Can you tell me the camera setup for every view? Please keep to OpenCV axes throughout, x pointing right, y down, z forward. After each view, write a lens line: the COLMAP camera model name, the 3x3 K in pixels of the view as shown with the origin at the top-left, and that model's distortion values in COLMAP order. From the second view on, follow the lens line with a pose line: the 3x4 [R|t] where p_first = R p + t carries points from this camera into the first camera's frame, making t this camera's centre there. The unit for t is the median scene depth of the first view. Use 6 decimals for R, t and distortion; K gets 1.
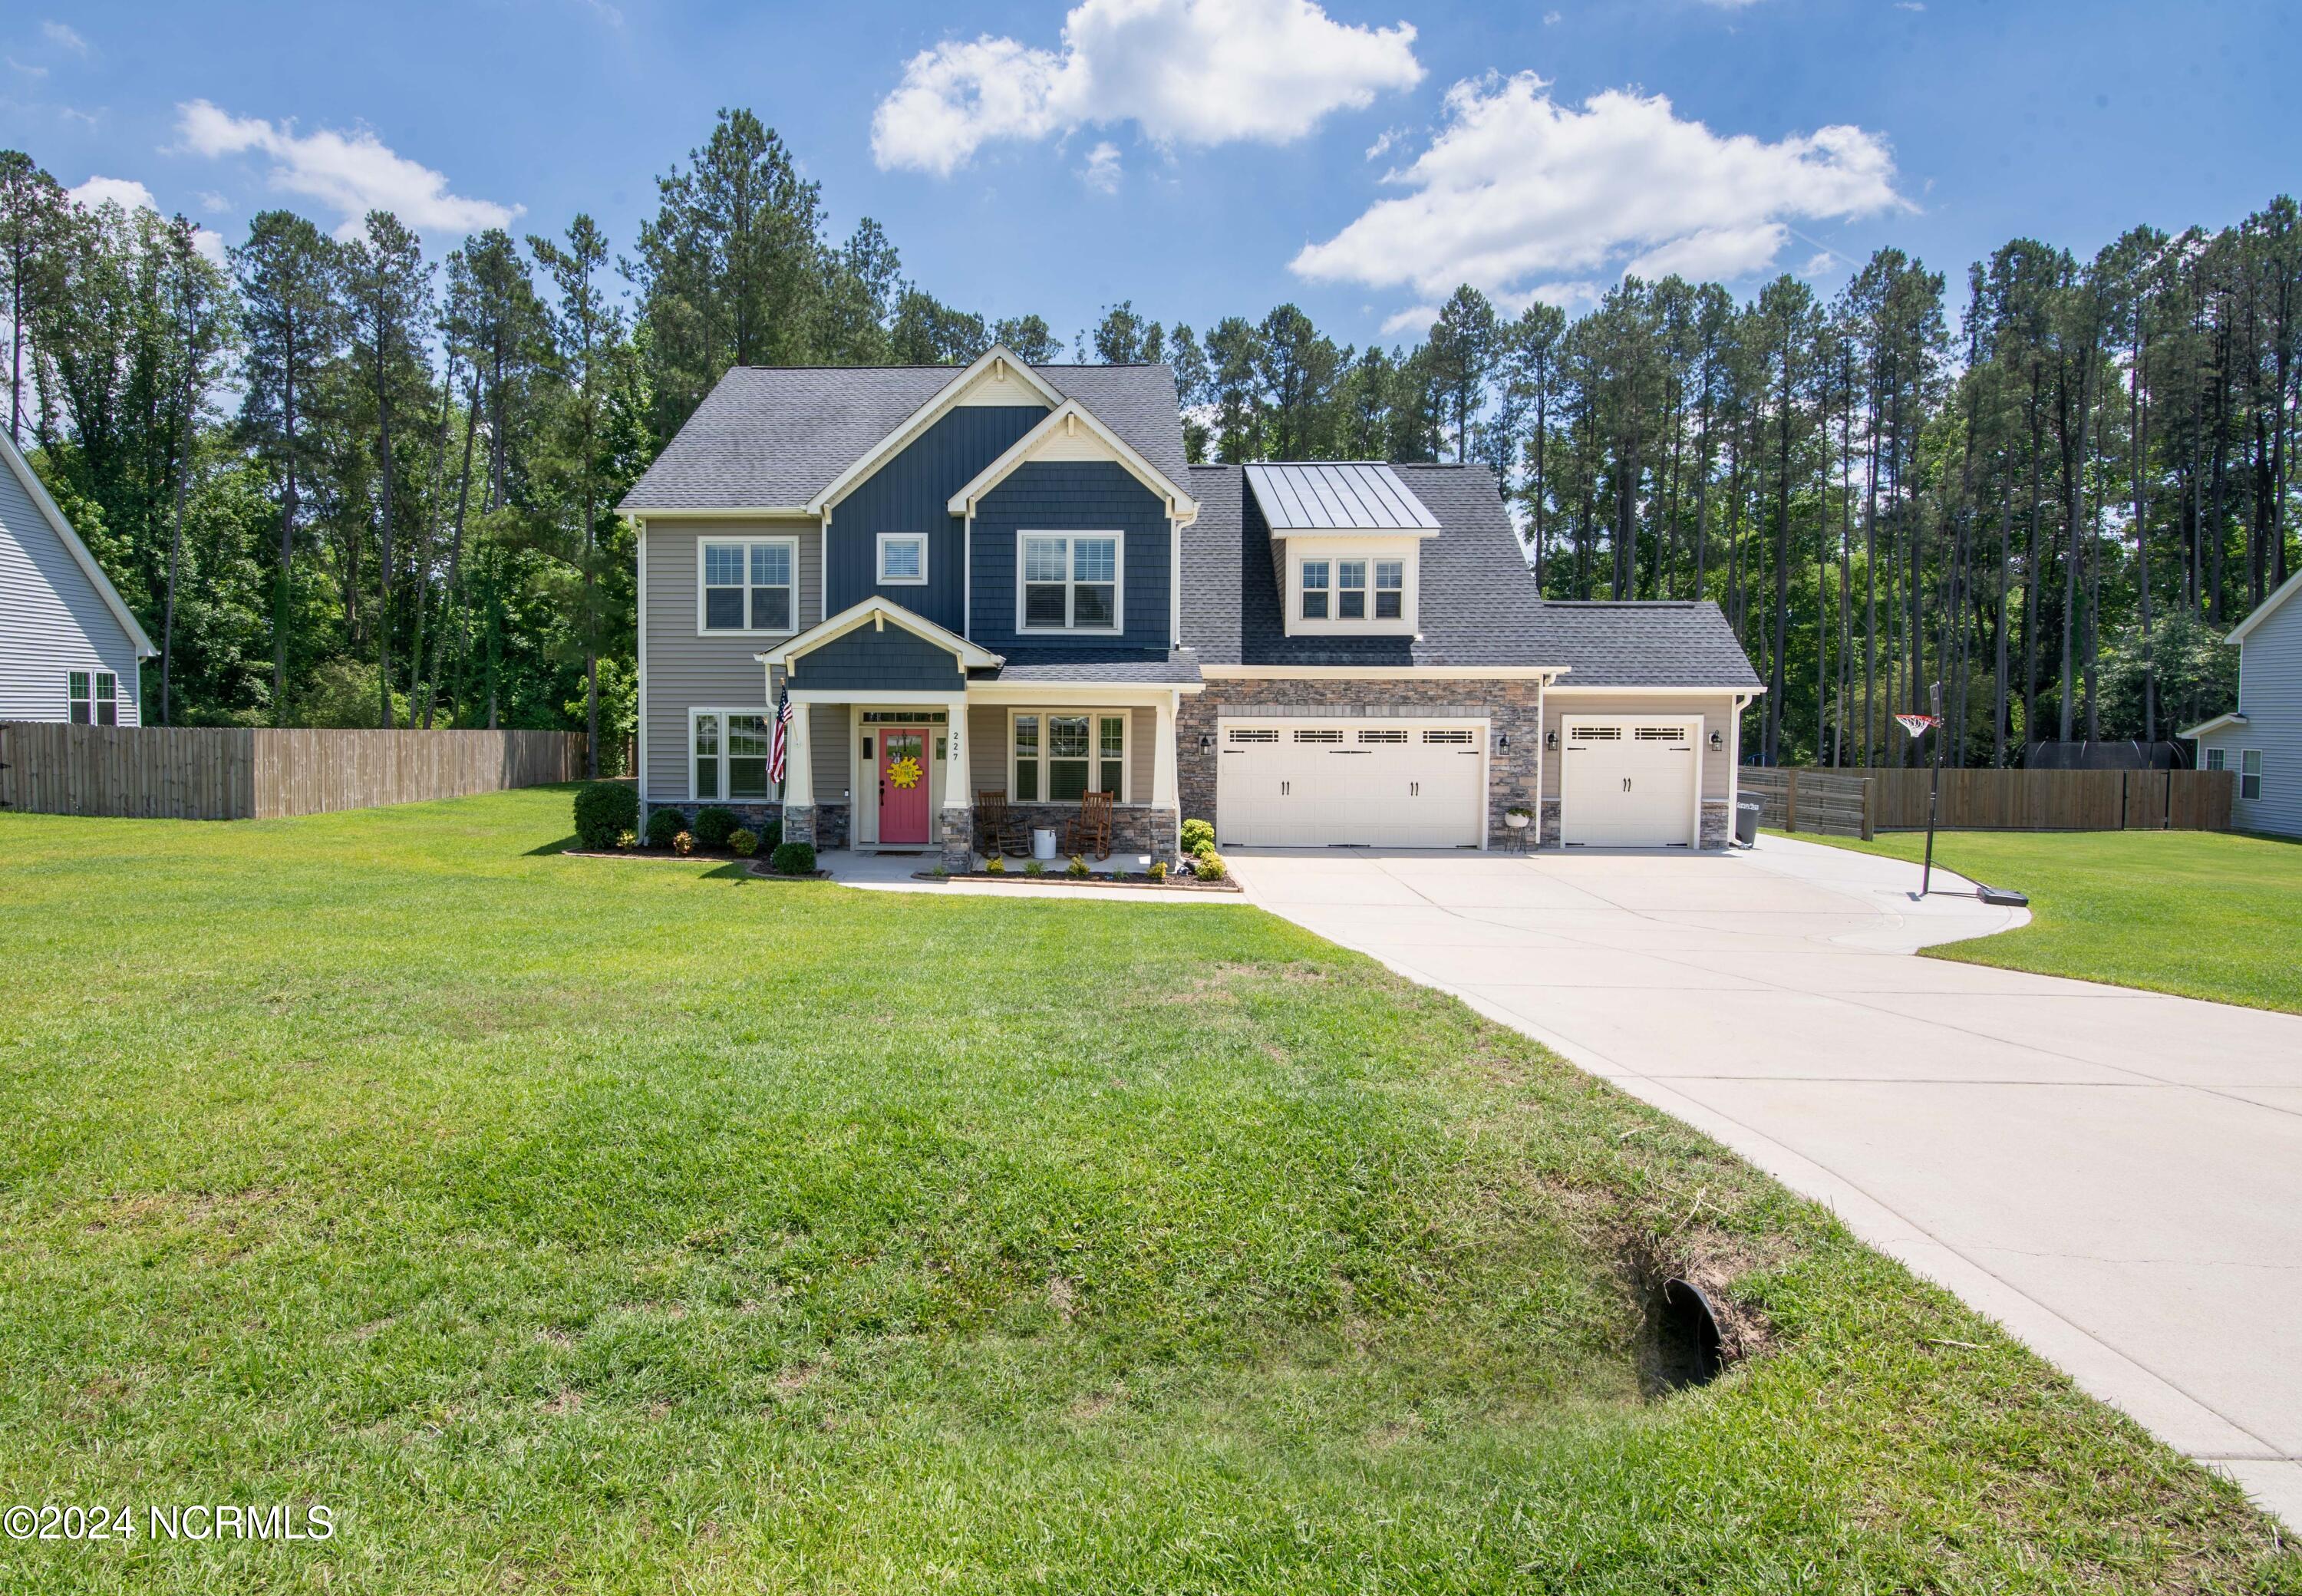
lens RADIAL K [[1187.7, 0, 1021.4], [0, 1187.7, 749.2], [0, 0, 1]] dist [-0.019162, -0.000182]
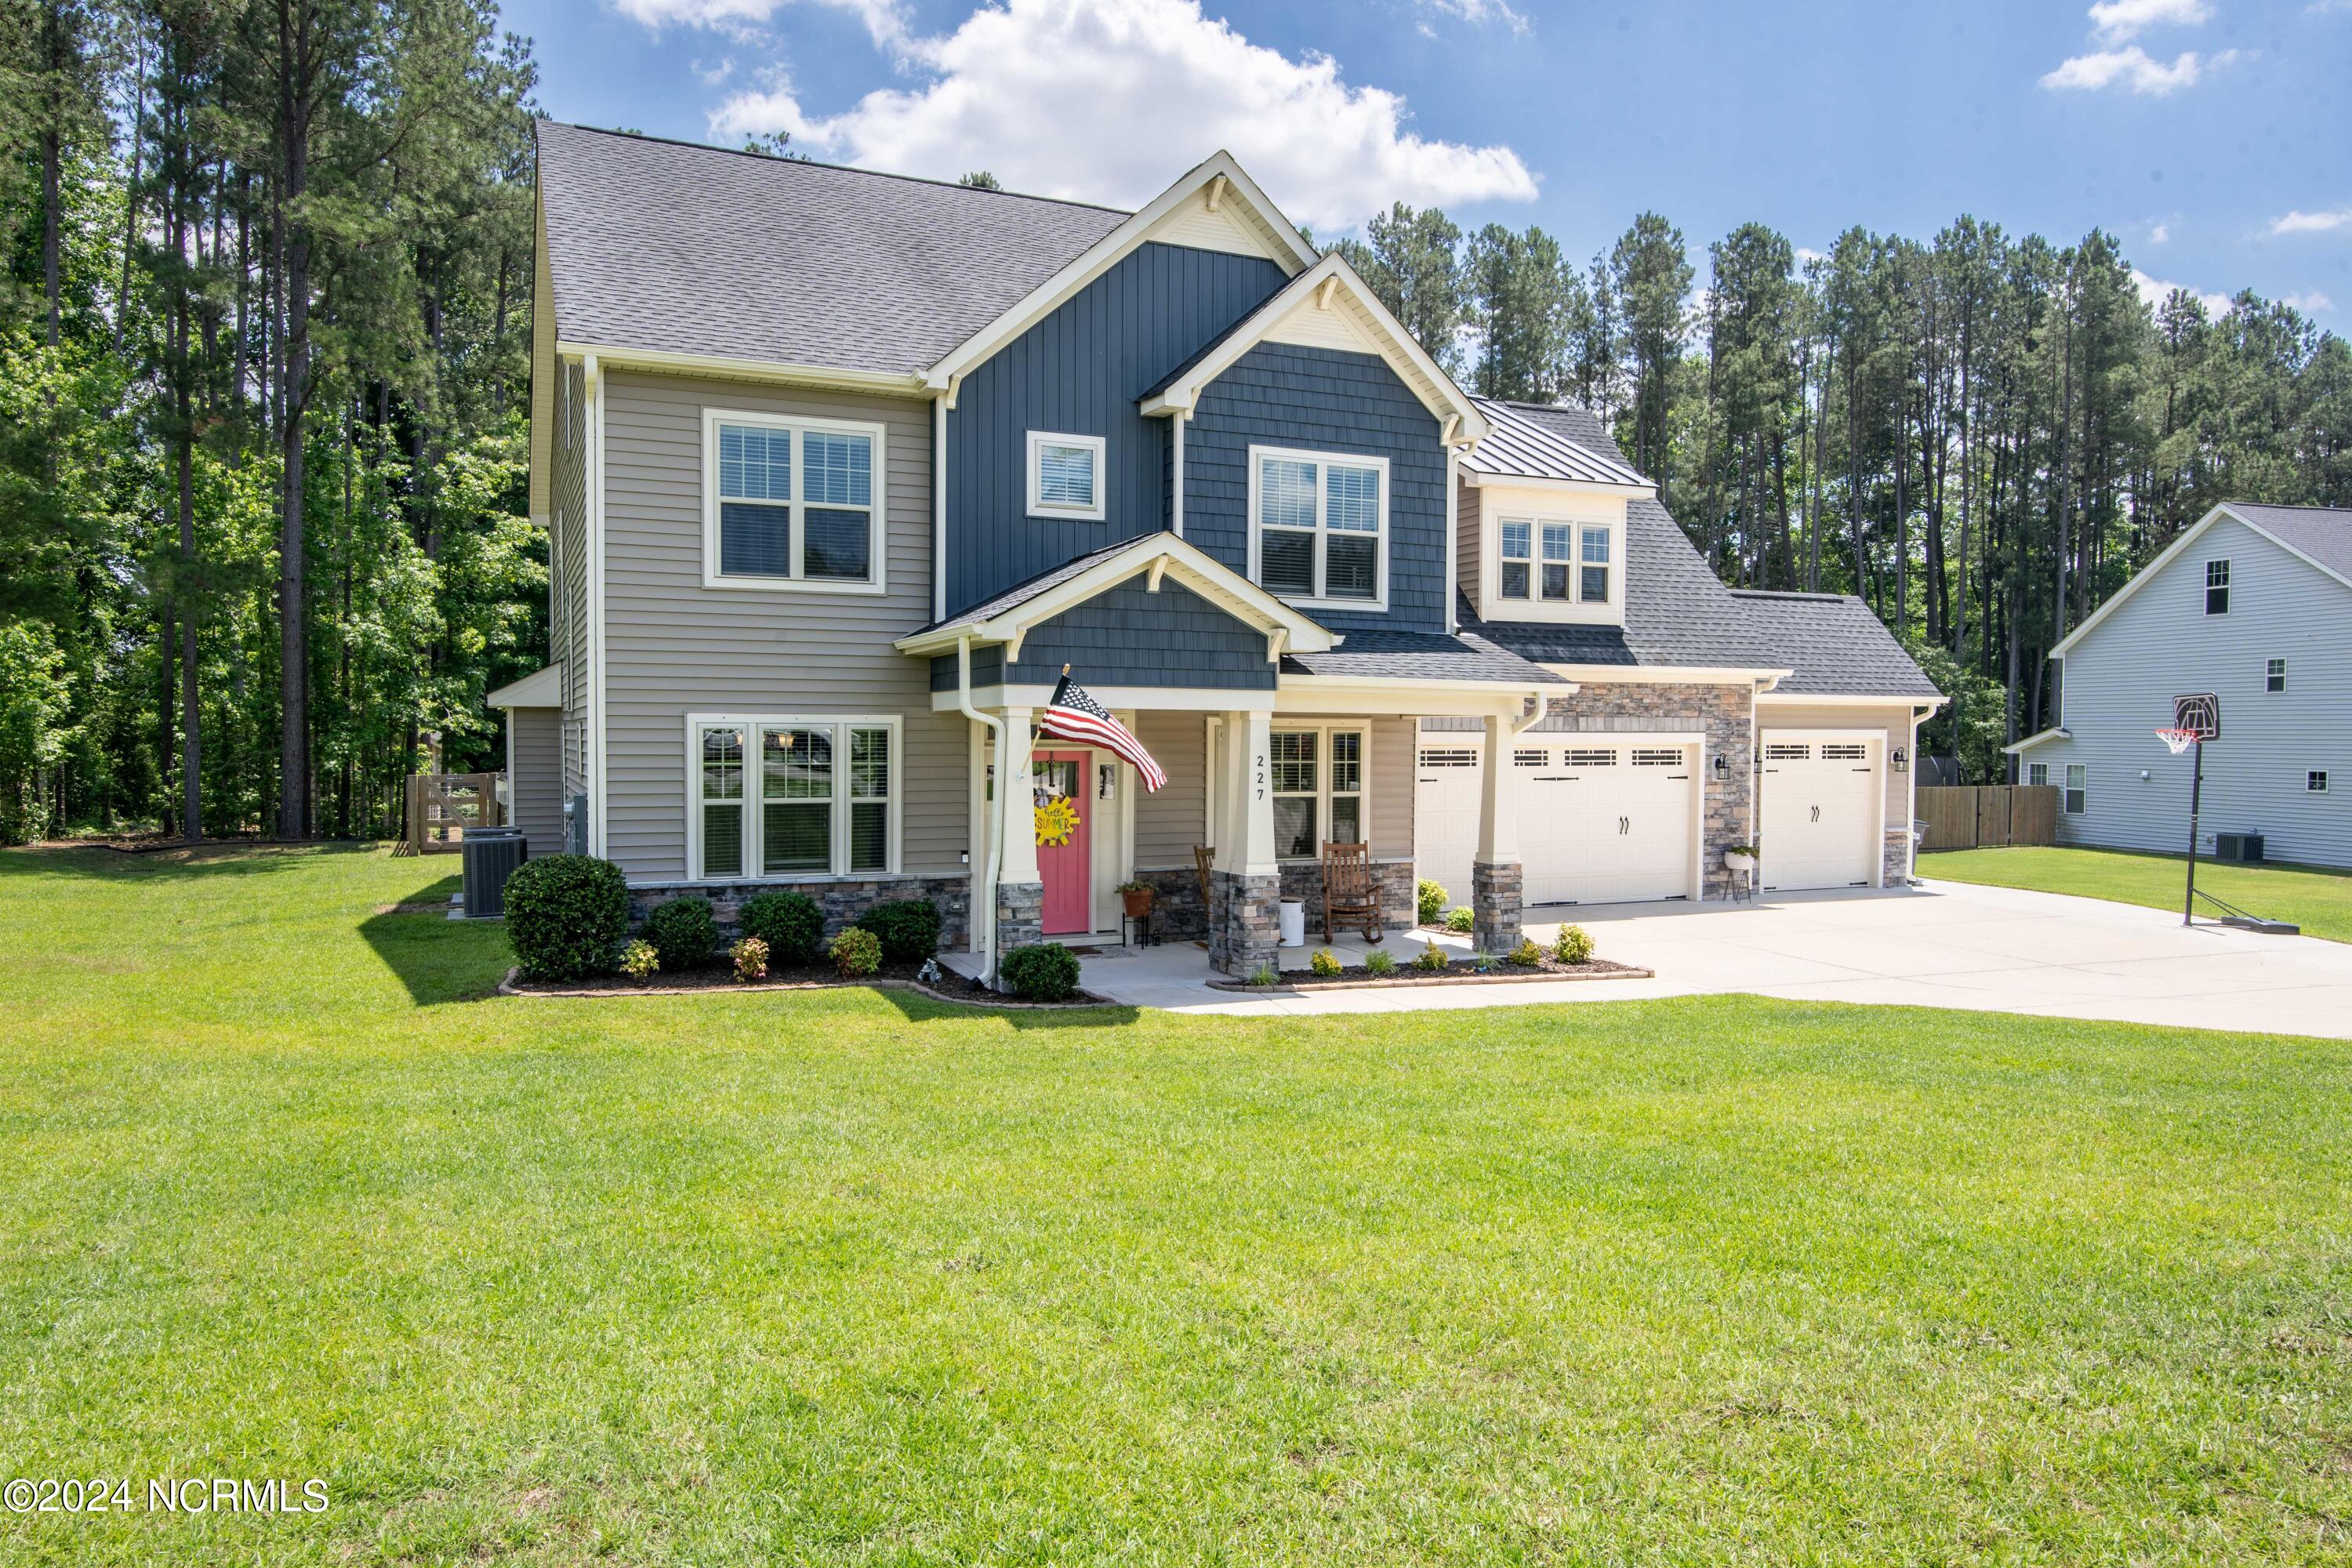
lens RADIAL K [[1573.7, 0, 1176.0], [0, 1573.7, 784.0], [0, 0, 1]] dist [0.002936, 0.000201]
pose [[0.889728, -0.015031, 0.456244, -0.396307], [0.012478, 0.999885, 0.008607, -0.005789], [-0.456321, -0.001965, 0.889813, 0.226641]]
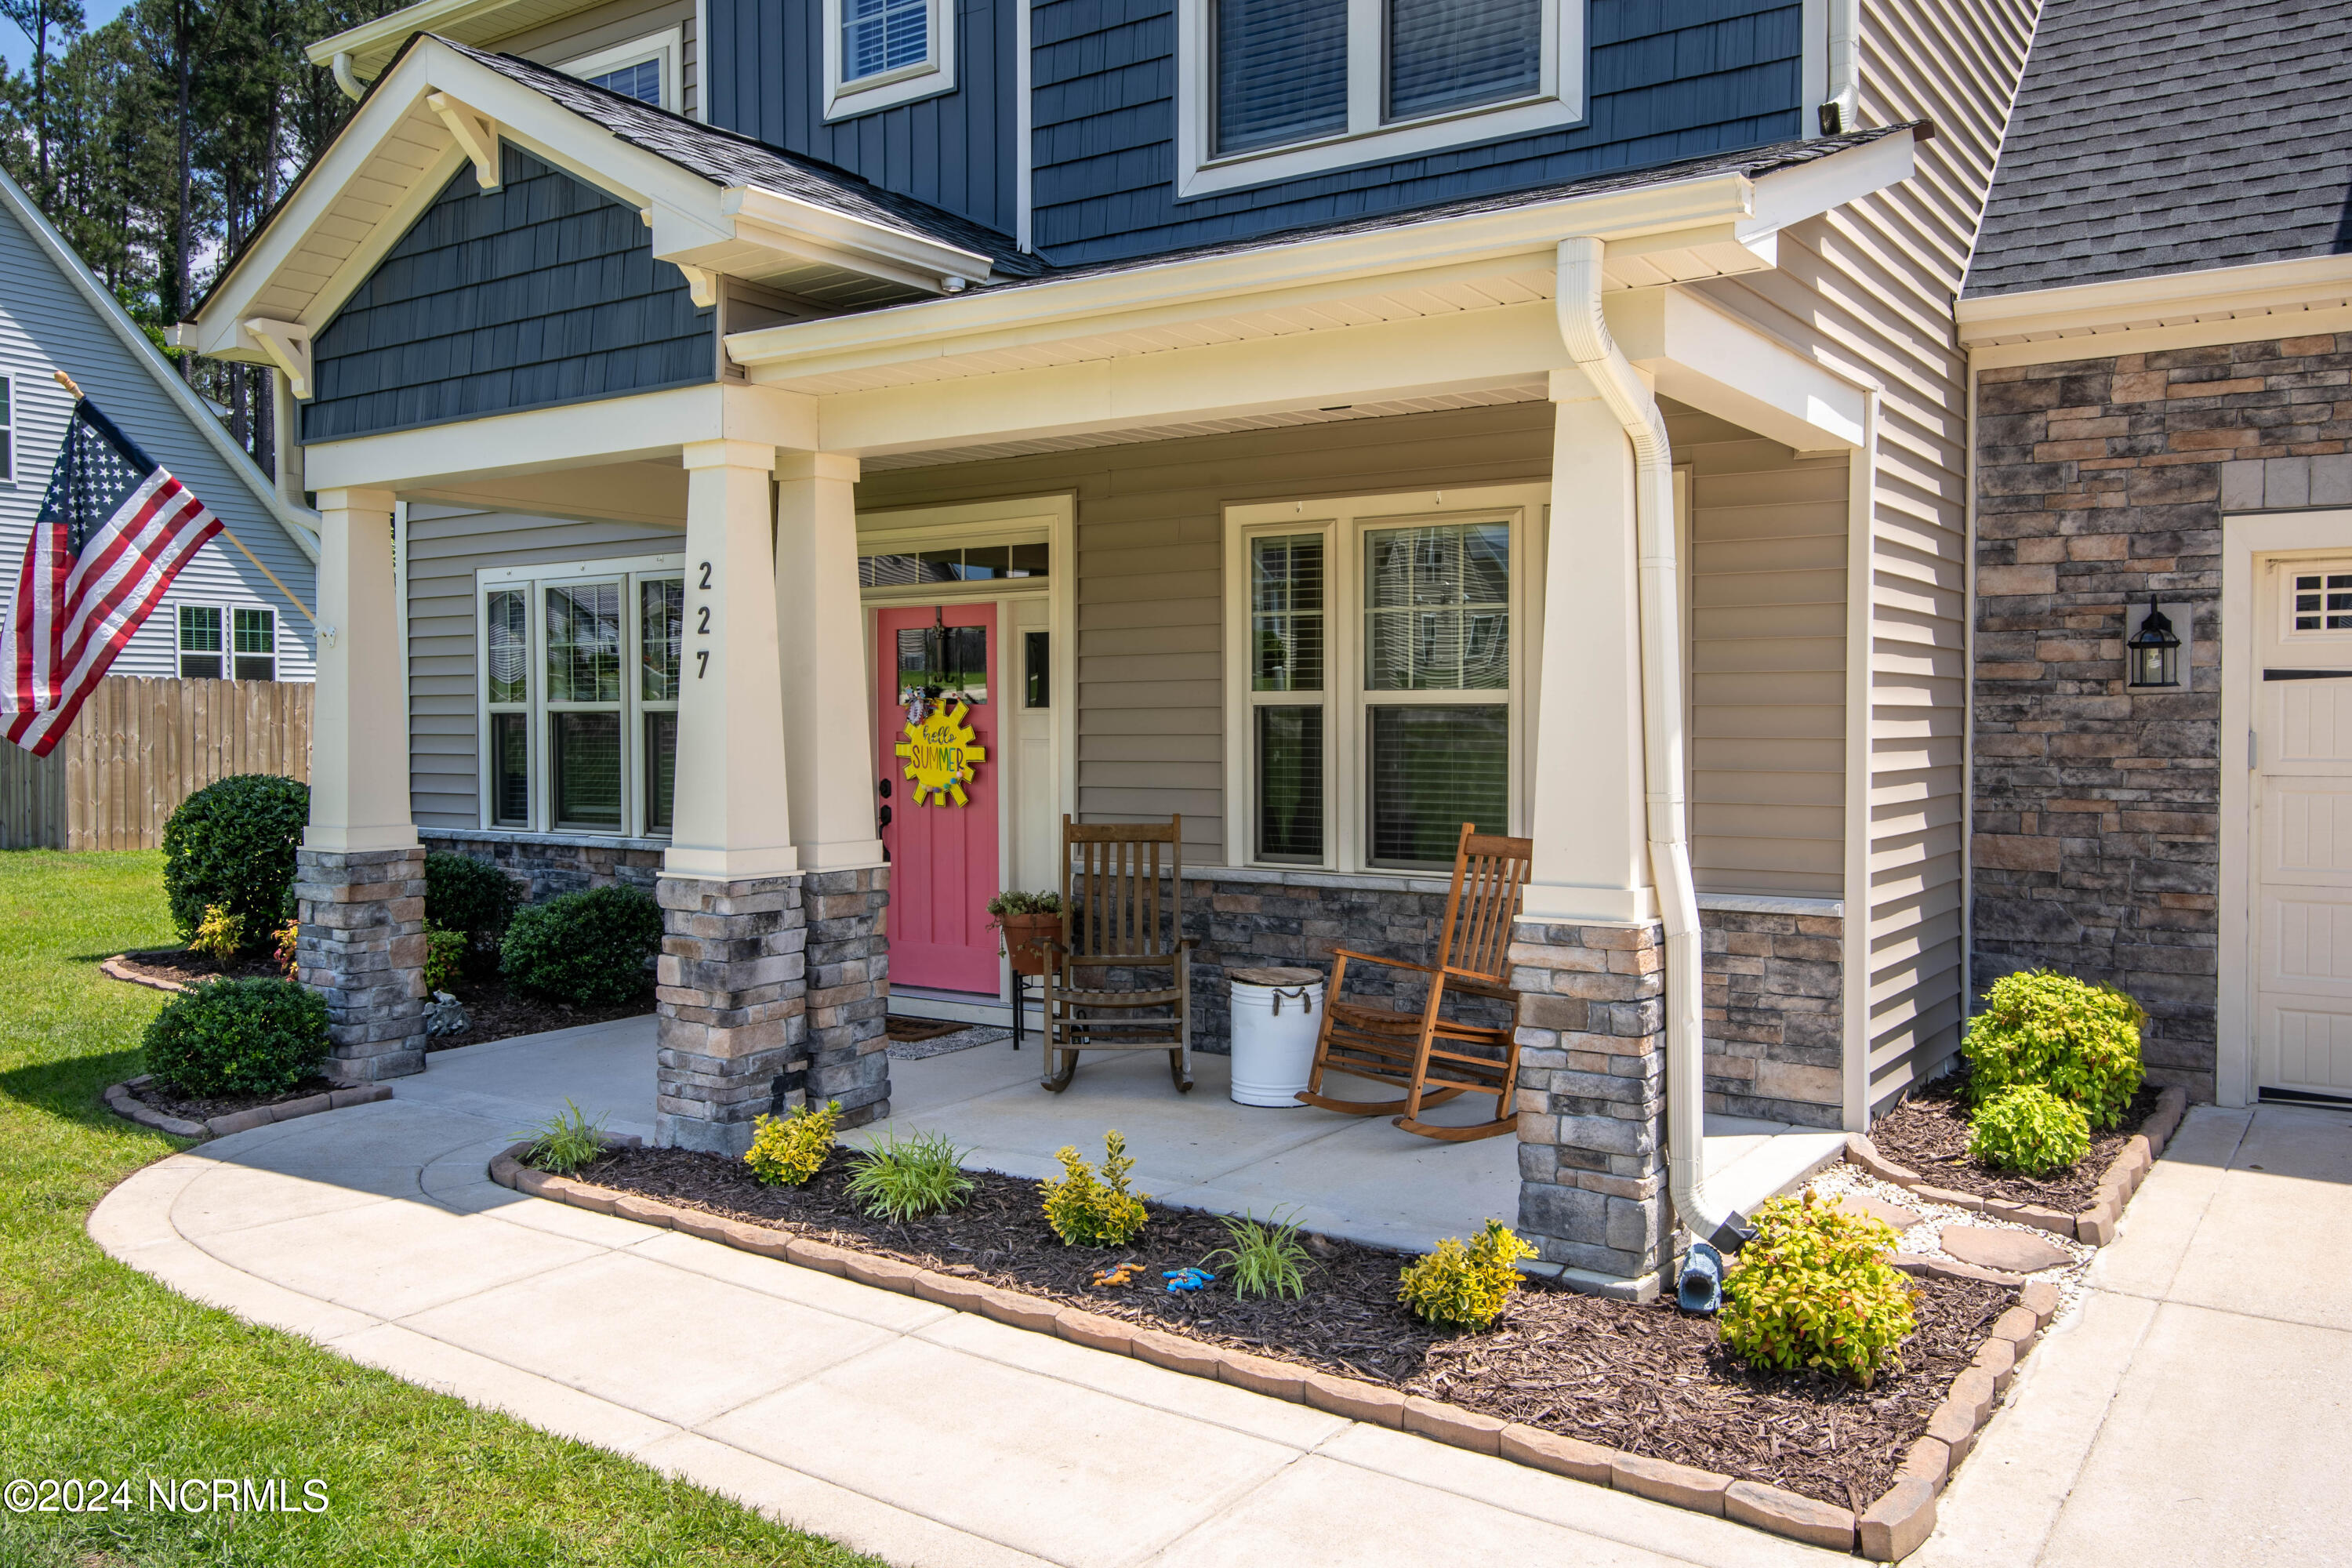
lens RADIAL K [[1839.5, 0, 1144.3], [0, 1839.5, 760.6], [0, 0, 1]] dist [0.009179, 0.003109]
pose [[0.848843, 0.004093, -0.528629, 0.178740], [-0.008477, 0.999947, -0.005871, 0.022542], [0.528576, 0.009465, 0.848833, 0.606314]]
